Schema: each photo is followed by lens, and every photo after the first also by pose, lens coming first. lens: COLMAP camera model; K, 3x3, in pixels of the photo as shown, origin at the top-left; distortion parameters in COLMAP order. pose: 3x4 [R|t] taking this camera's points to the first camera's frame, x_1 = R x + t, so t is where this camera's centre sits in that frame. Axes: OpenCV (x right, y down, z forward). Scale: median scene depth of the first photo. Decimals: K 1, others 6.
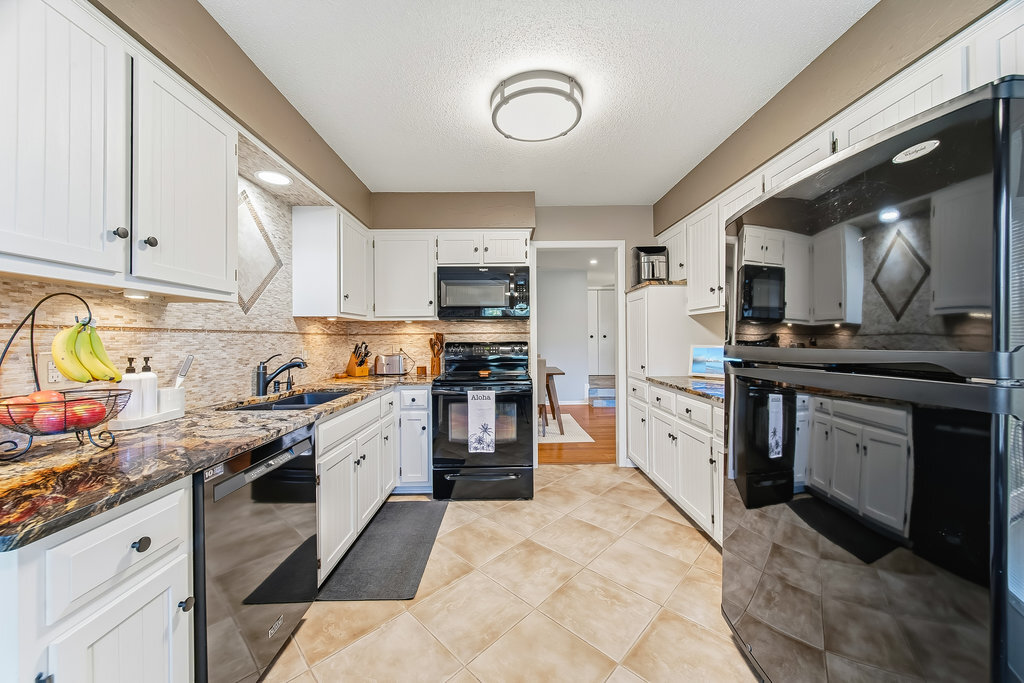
lens RADIAL K [[375.1, 0, 512.0], [0, 375.1, 341.5], [0, 0, 1]] dist [-0.000010, -0.000041]
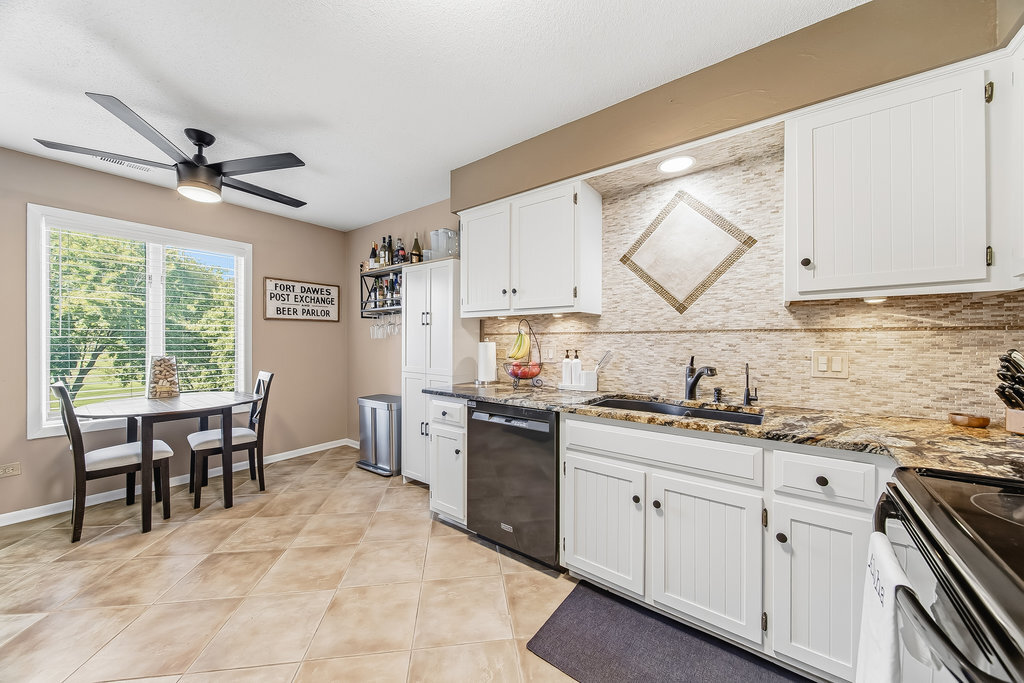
lens RADIAL K [[375.1, 0, 512.0], [0, 375.1, 341.5], [0, 0, 1]] dist [-0.000010, -0.000041]
pose [[-0.634324, 0.008631, -0.773019, 0.374893], [-0.000979, 0.999928, 0.011968, -0.011751], [0.773067, 0.008349, -0.634270, 1.397873]]
